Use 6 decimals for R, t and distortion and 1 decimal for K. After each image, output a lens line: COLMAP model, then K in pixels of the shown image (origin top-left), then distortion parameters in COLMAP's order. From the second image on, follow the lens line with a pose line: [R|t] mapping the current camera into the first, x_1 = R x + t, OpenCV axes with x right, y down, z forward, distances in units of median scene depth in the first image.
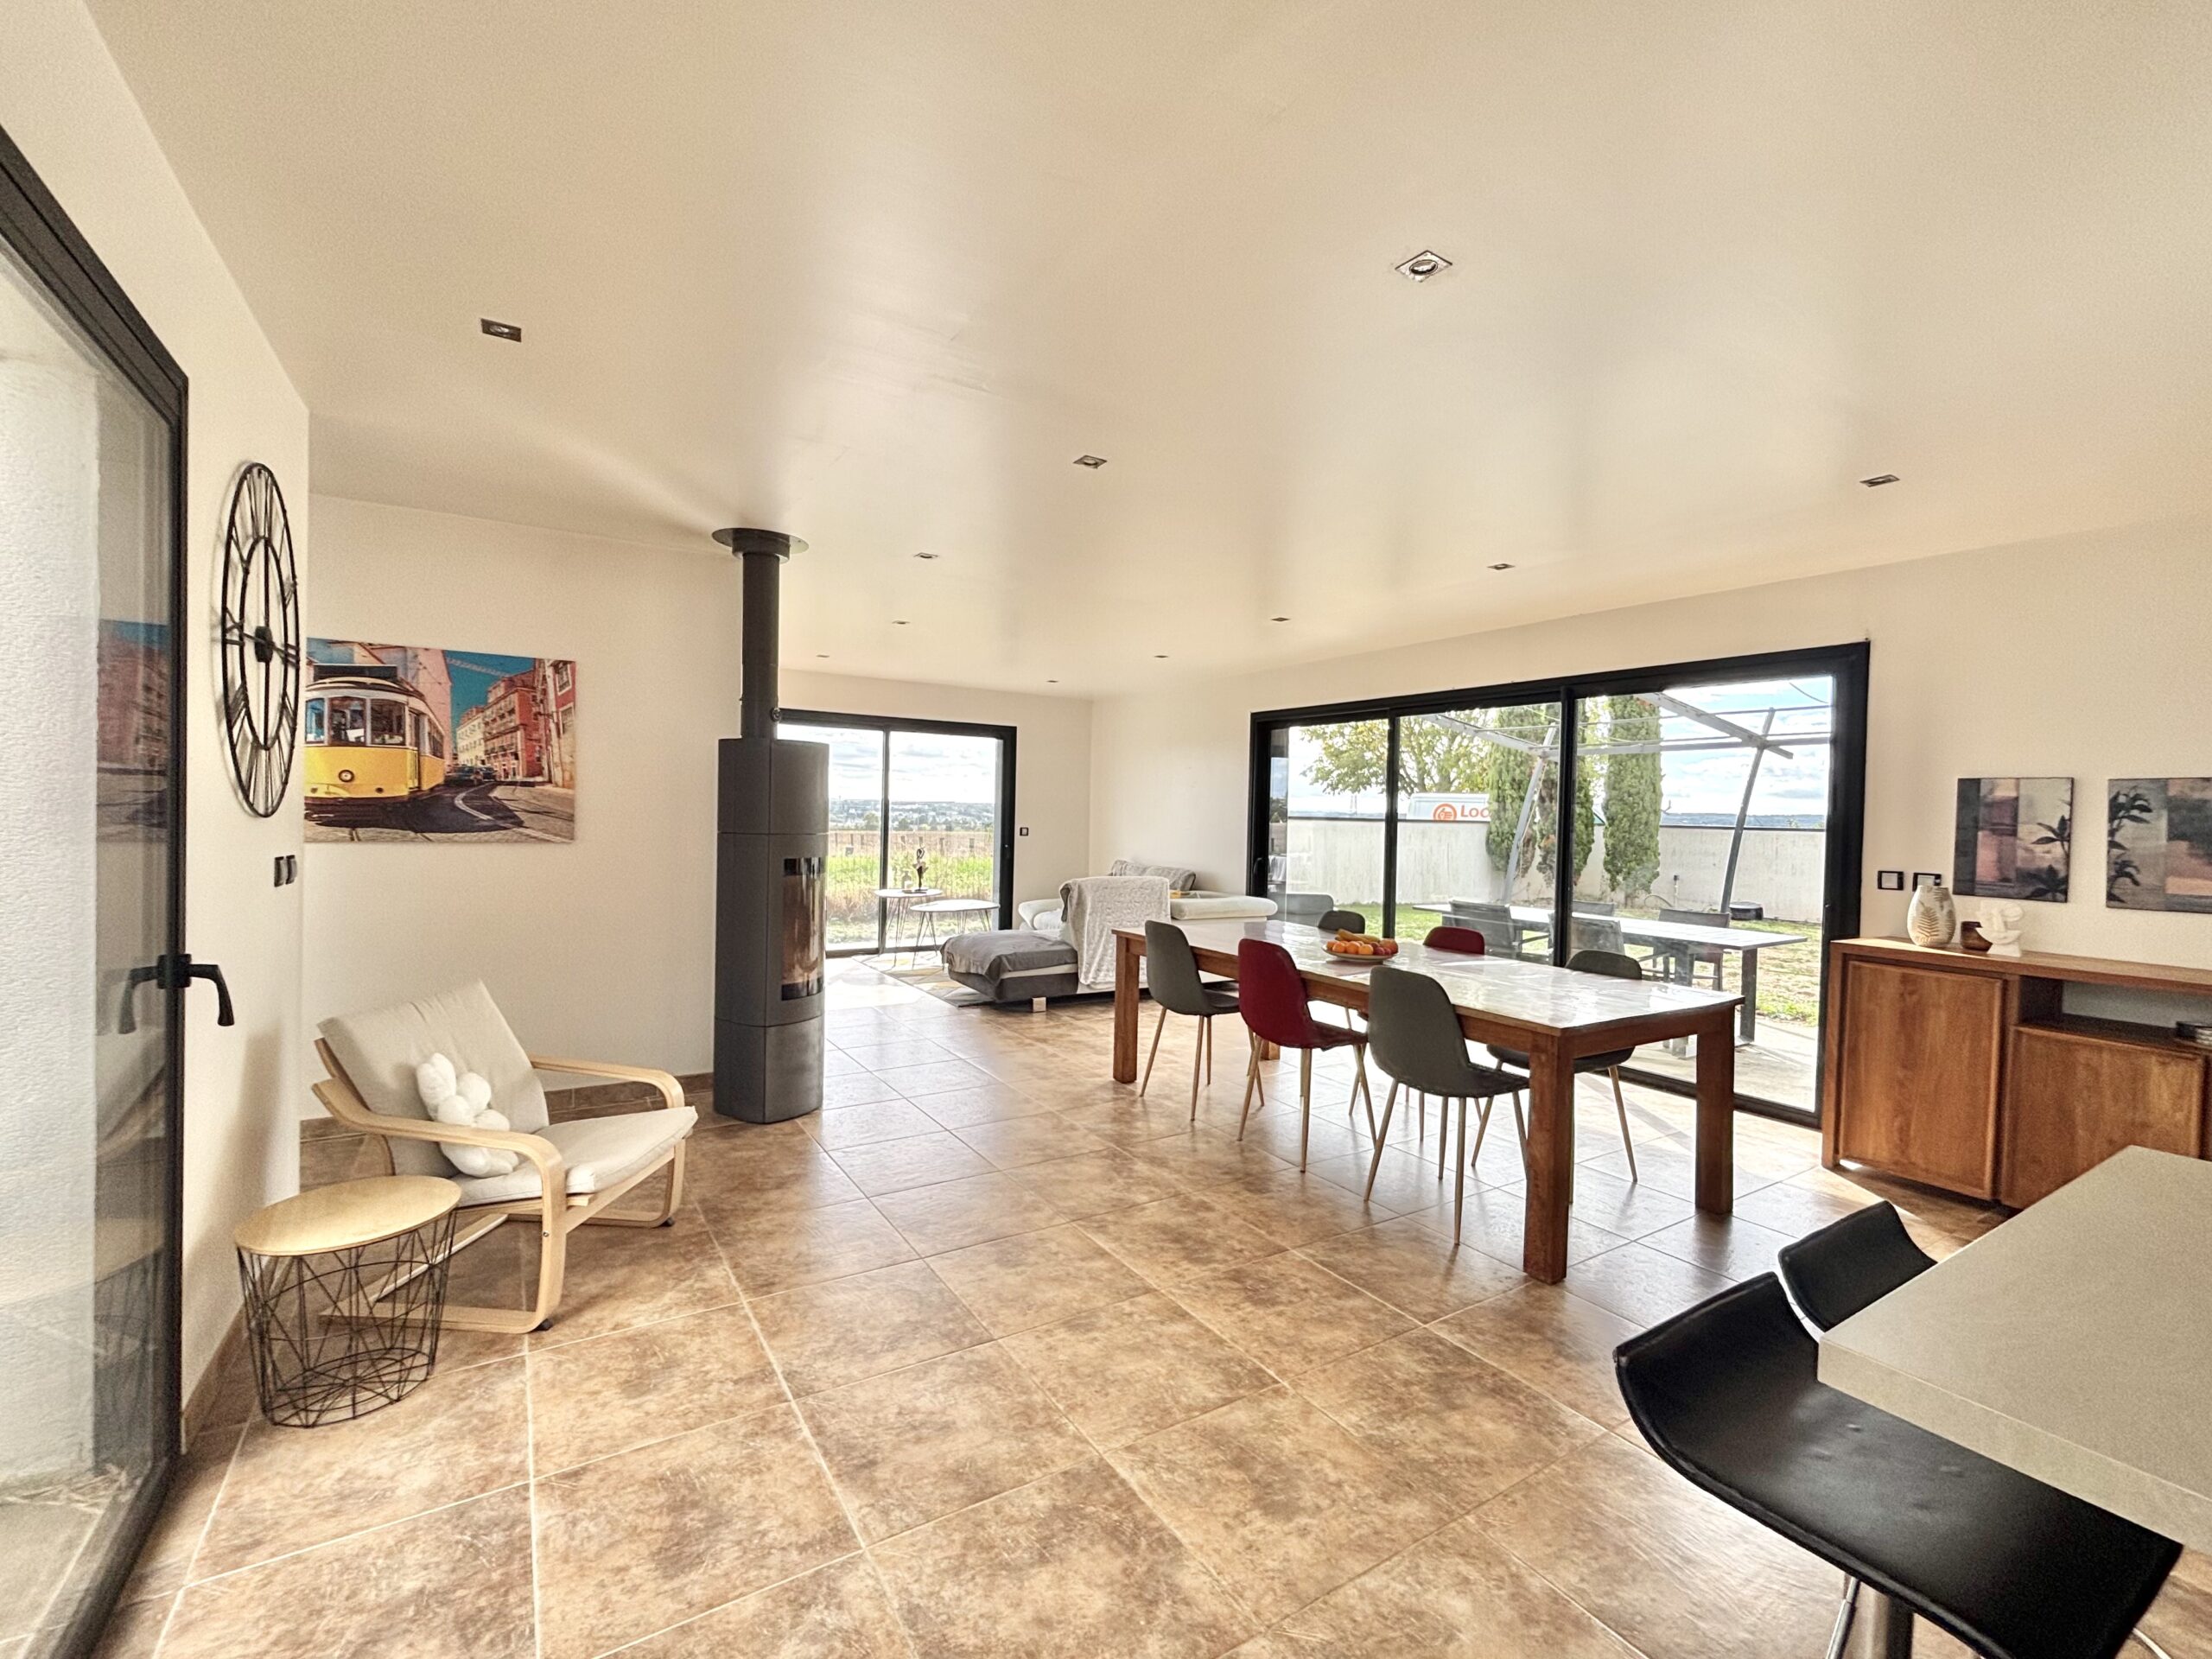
lens RADIAL K [[955.1, 0, 1096.0], [0, 955.1, 831.4], [0, 0, 1]] dist [0.002052, 0.000039]
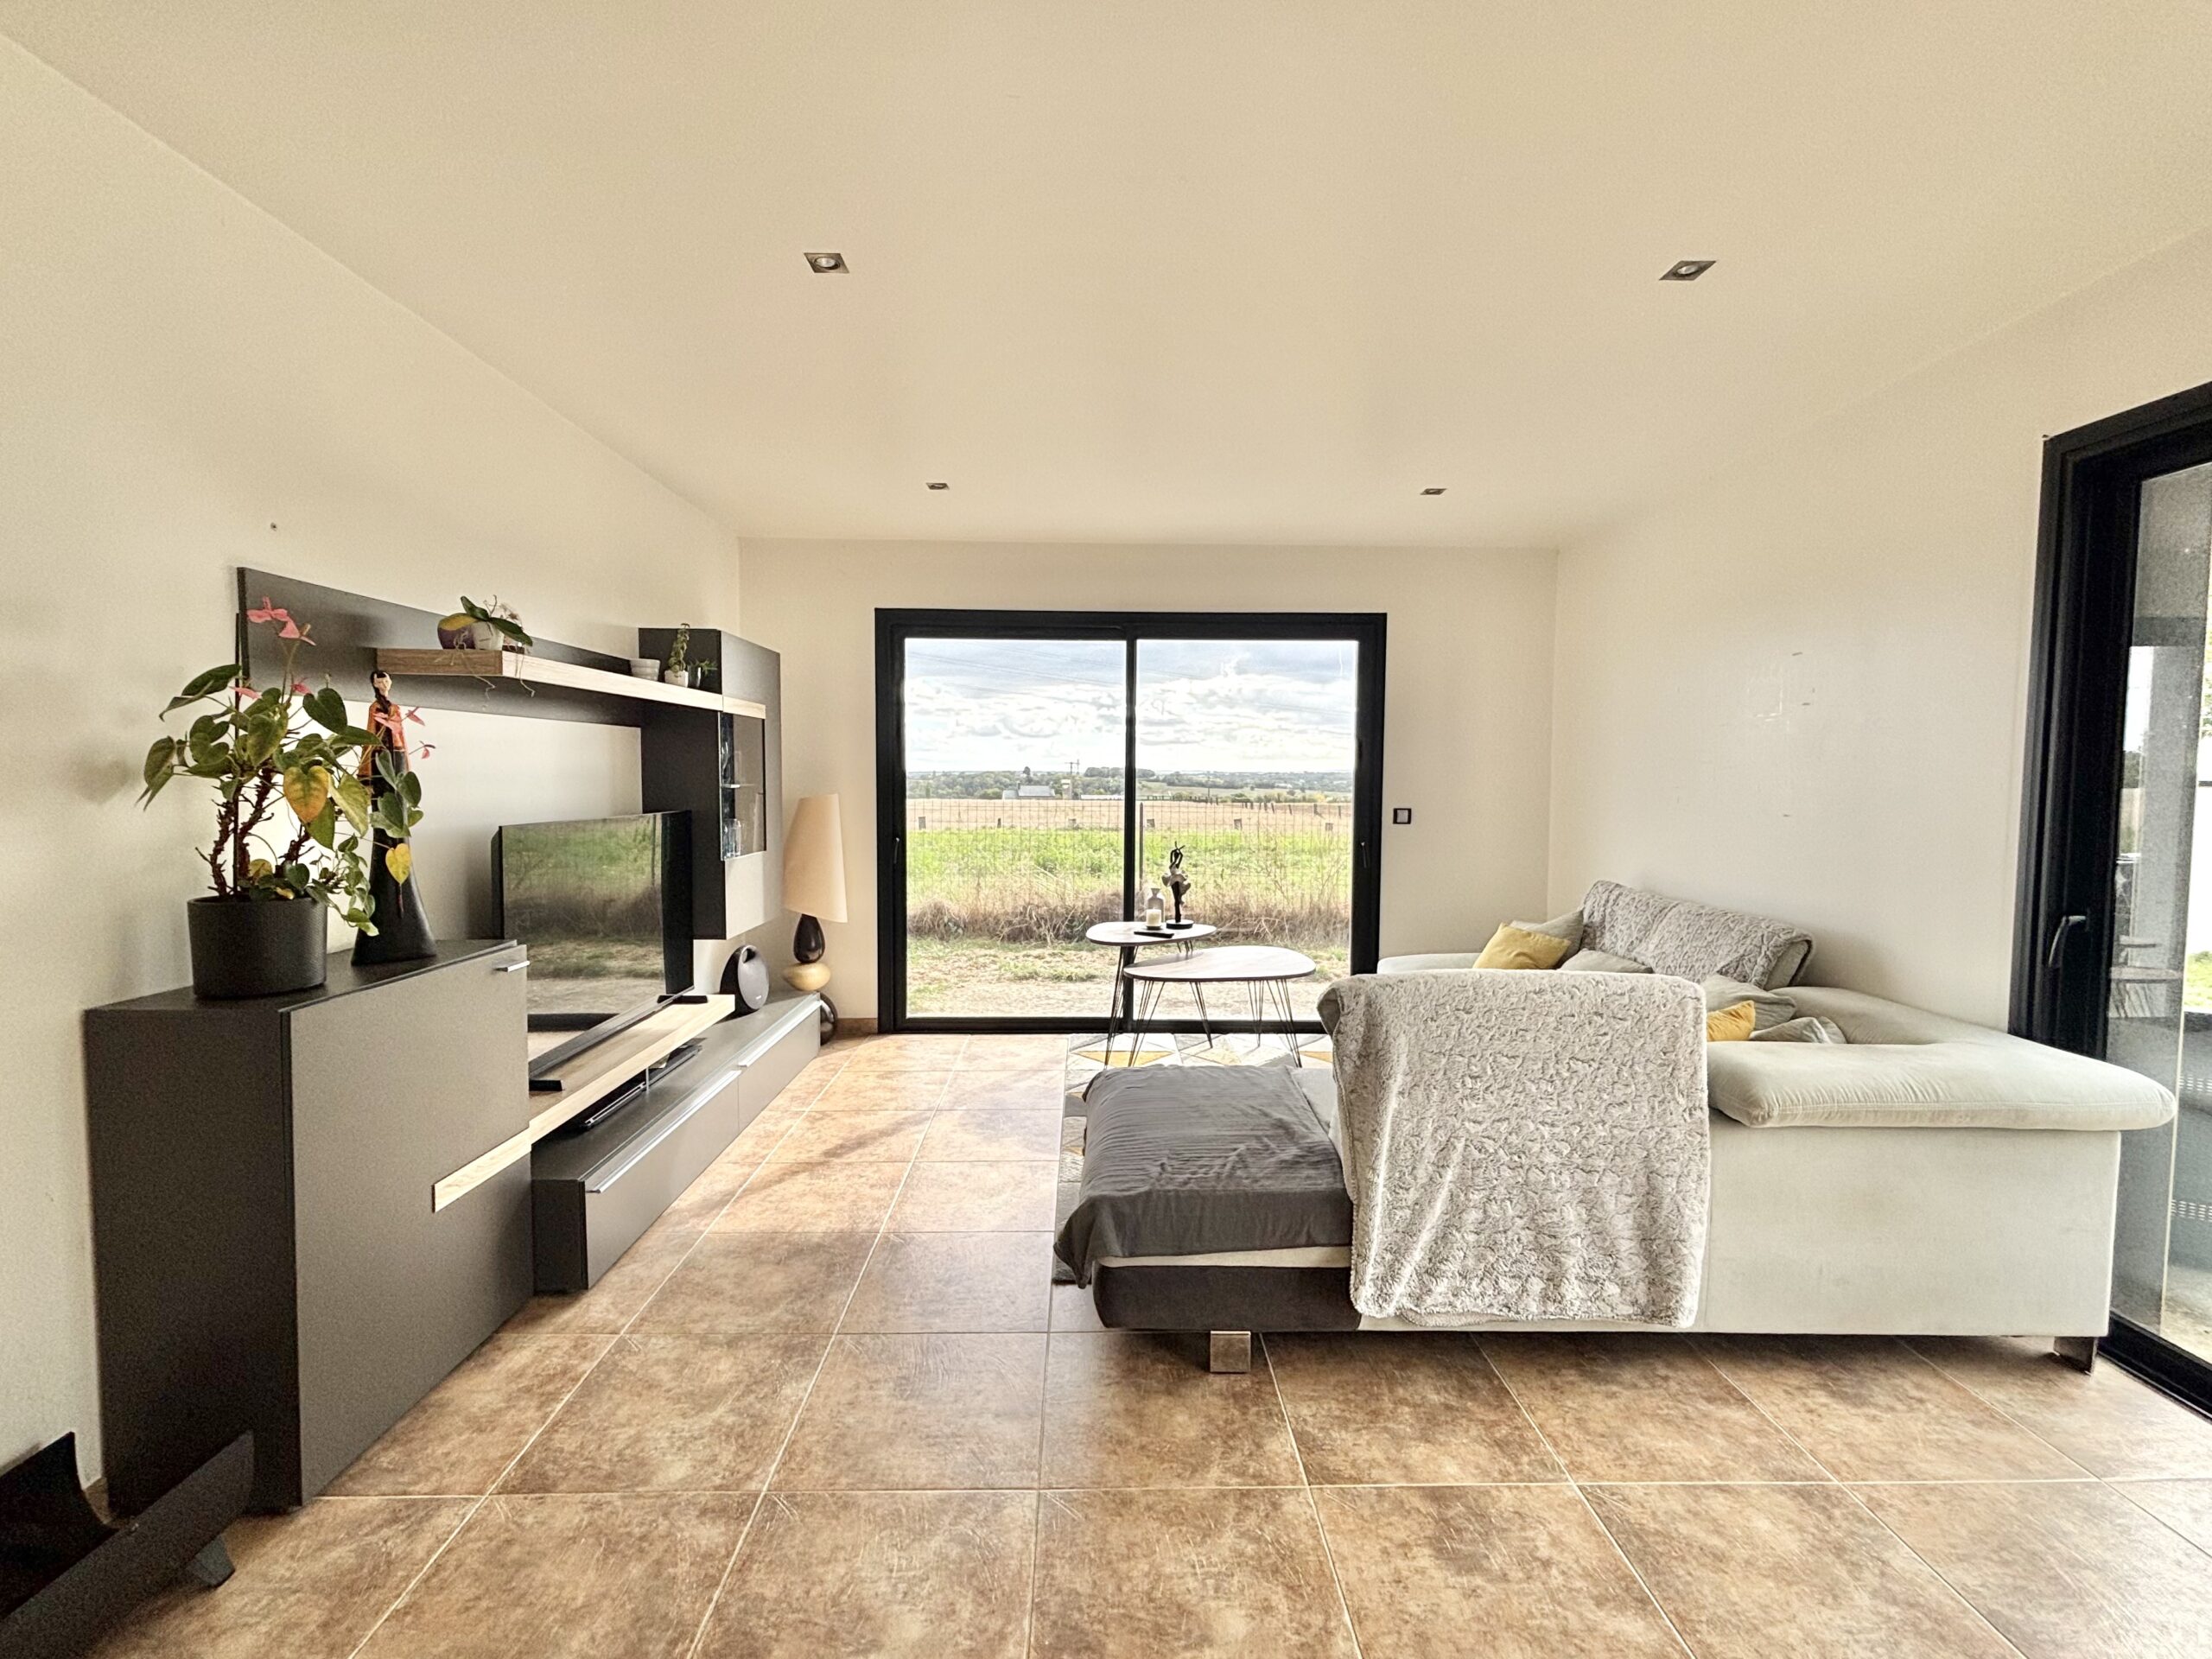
lens RADIAL K [[907.8, 0, 1108.2], [0, 907.8, 825.9], [0, 0, 1]] dist [-0.002853, -0.000316]
pose [[0.854223, 0.010022, -0.519811, 0.067370], [0.003163, 0.999696, 0.024472, -0.009875], [0.519898, -0.022549, 0.853931, 0.703789]]
